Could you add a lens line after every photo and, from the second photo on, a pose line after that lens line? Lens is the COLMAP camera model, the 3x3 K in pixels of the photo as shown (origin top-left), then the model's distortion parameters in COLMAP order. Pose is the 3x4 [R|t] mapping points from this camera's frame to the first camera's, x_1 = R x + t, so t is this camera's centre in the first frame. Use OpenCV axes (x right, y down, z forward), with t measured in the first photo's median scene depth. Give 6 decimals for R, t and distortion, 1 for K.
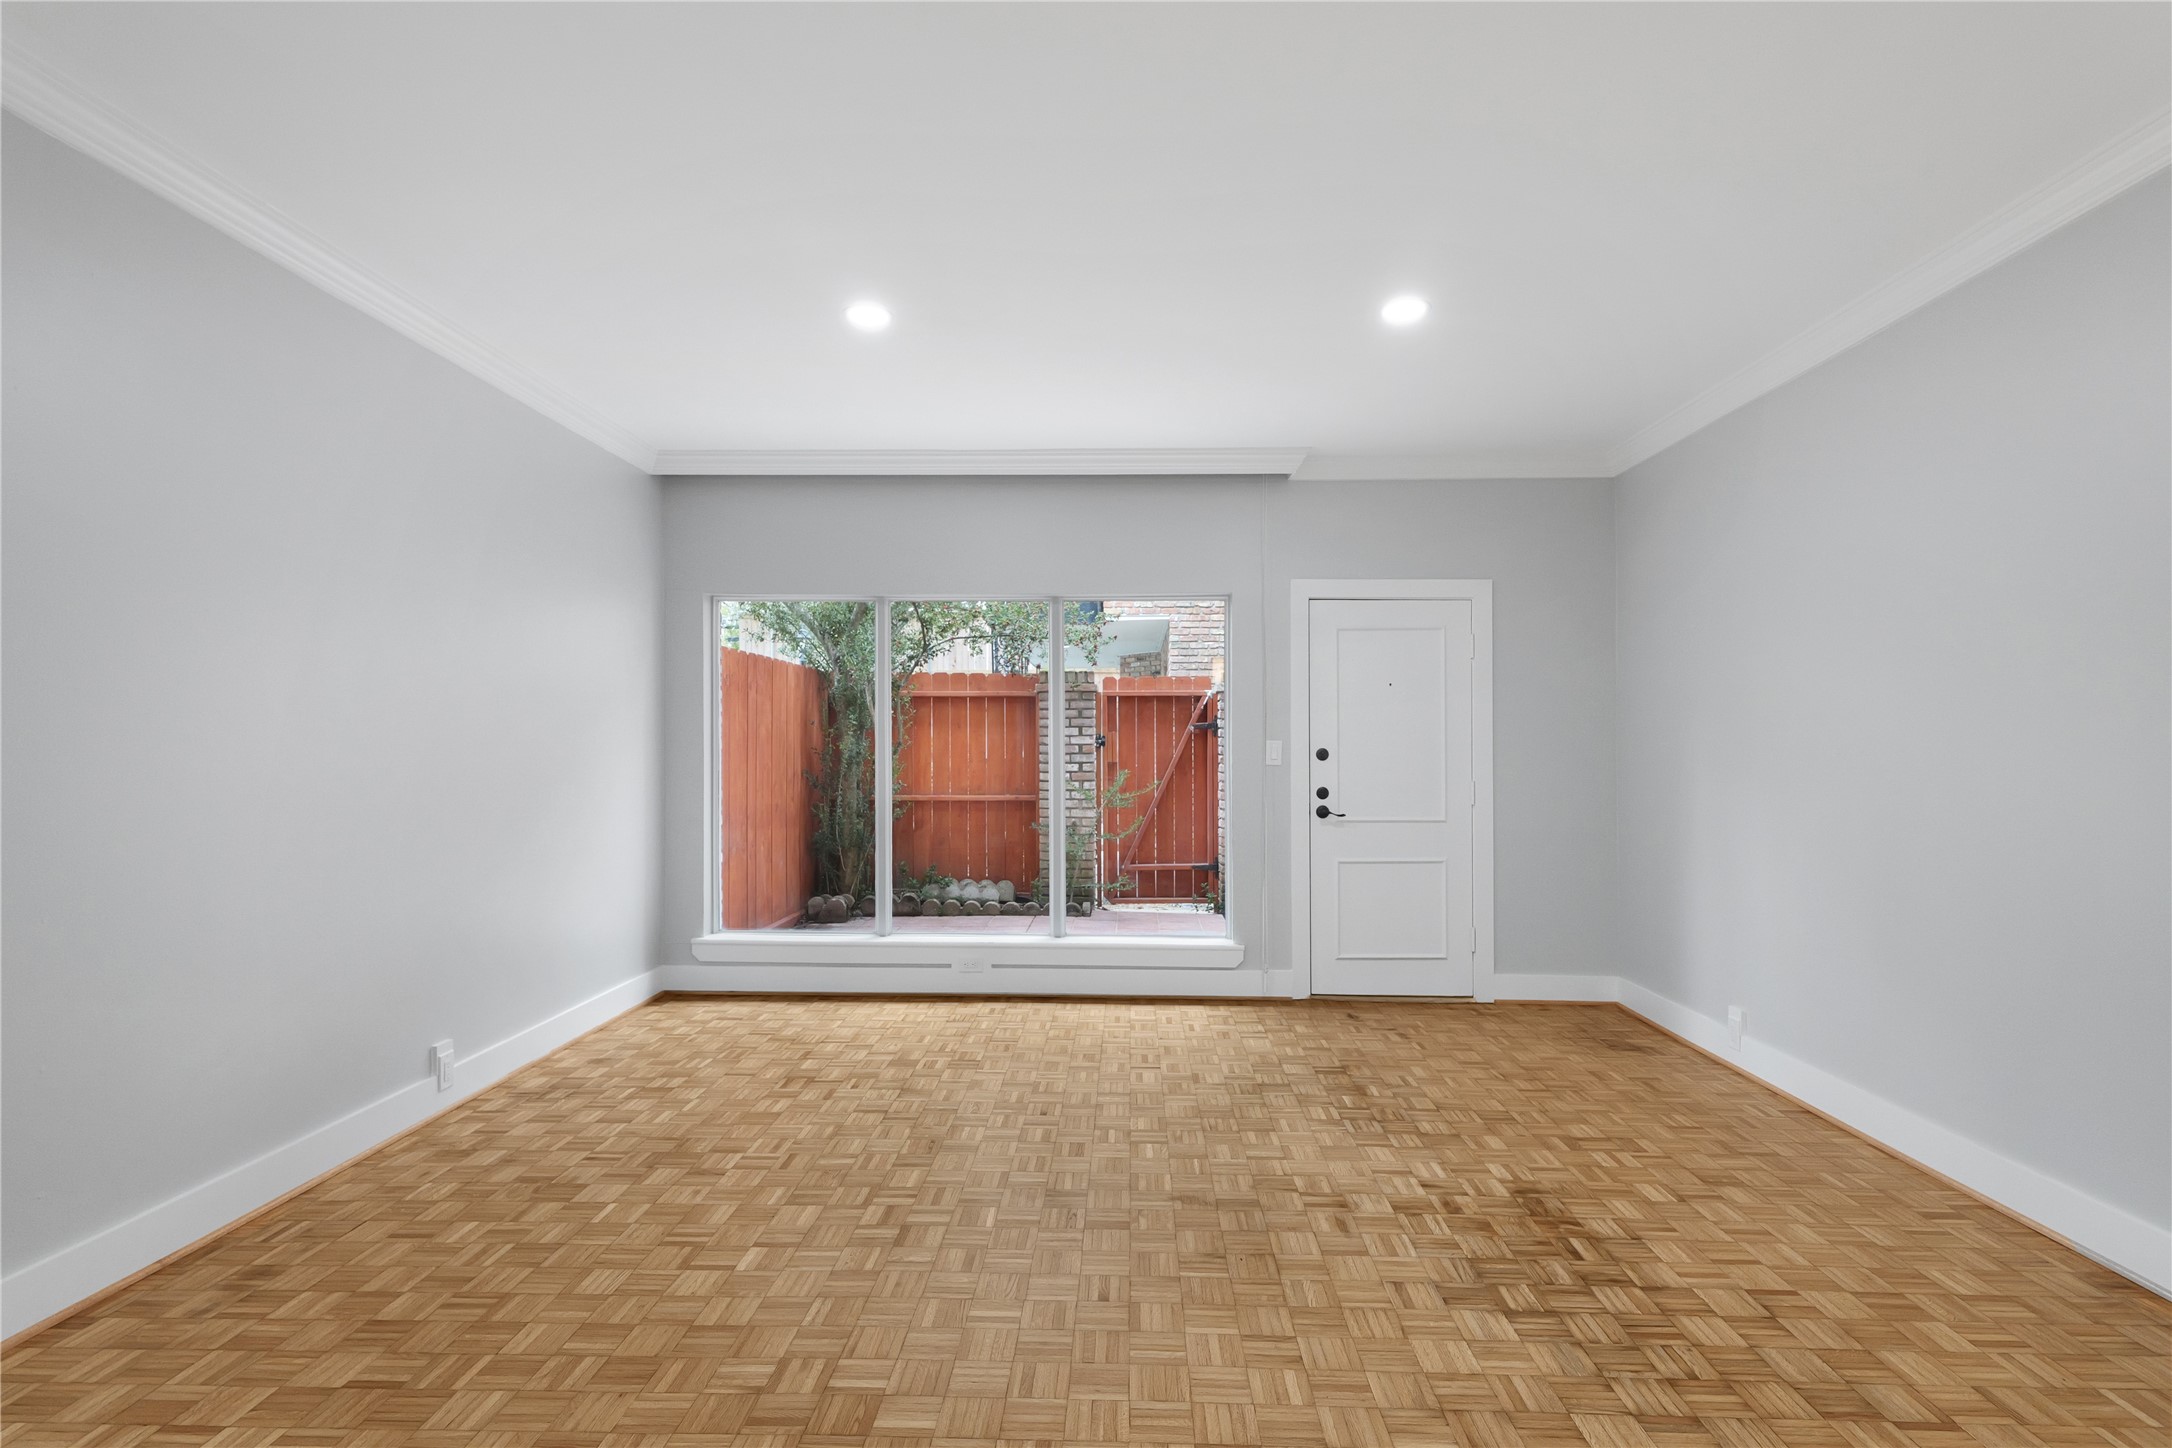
lens RADIAL K [[1044.9, 0, 1086.0], [0, 1044.9, 730.2], [0, 0, 1]] dist [0.003762, 0.002620]
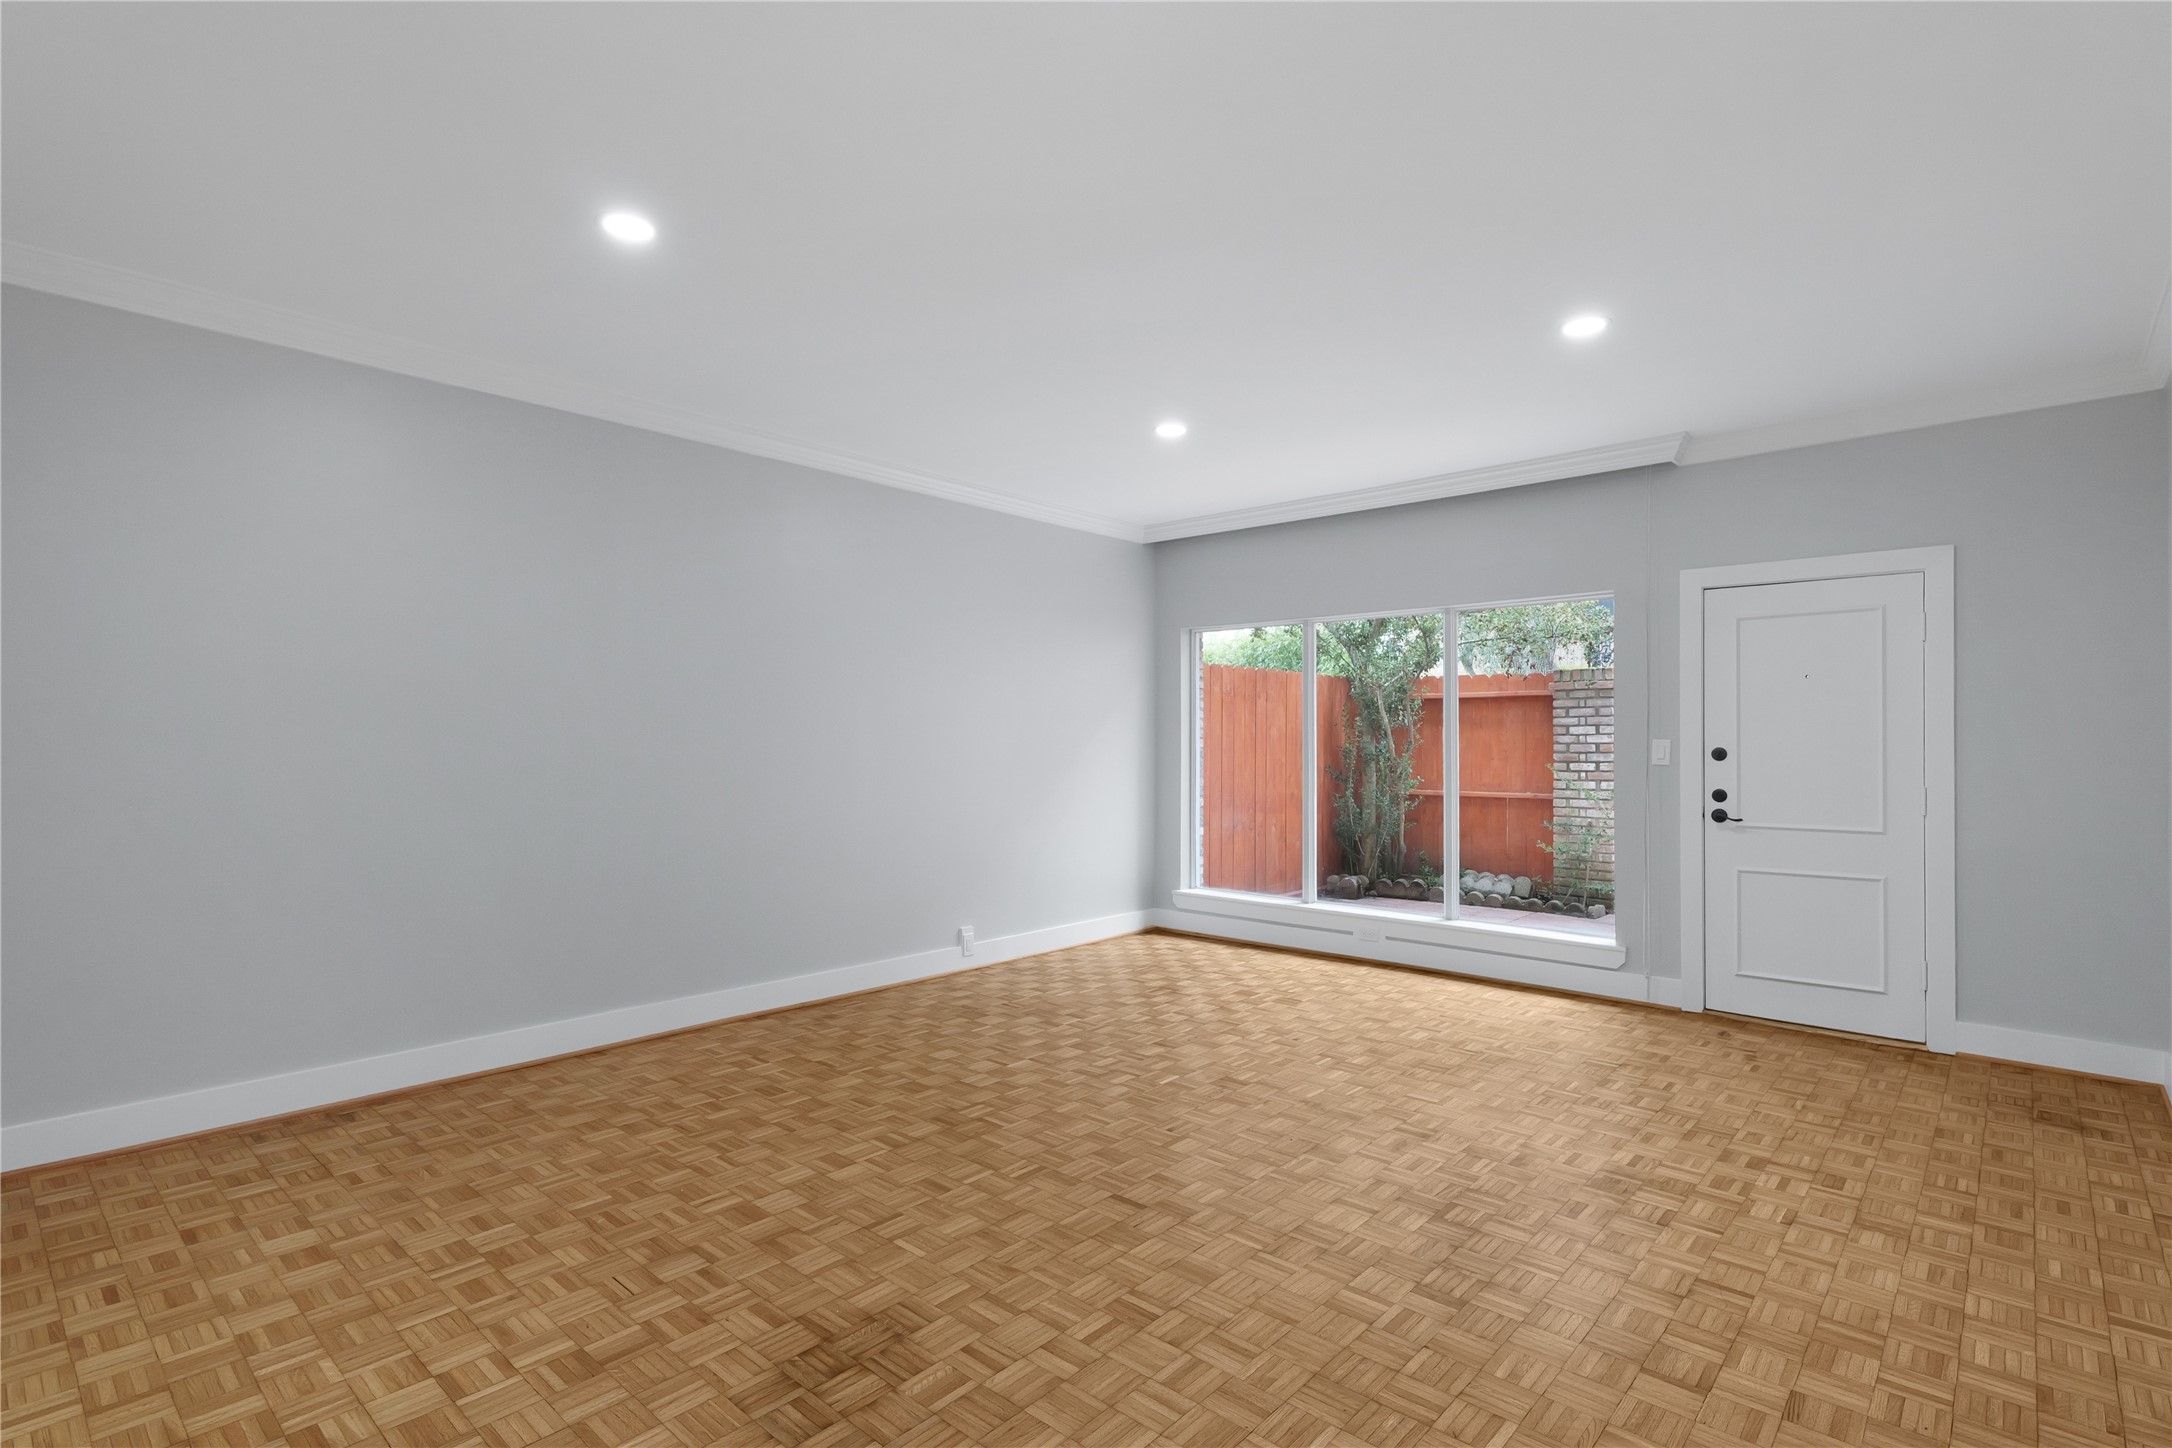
lens RADIAL K [[1044.9, 0, 1090.4], [0, 1044.9, 730.3], [0, 0, 1]] dist [0.003762, 0.002620]
pose [[0.763020, -0.007571, -0.646331, 0.406271], [0.008843, 0.999960, -0.001273, -0.002027], [0.646314, -0.004744, 0.763056, -0.077068]]
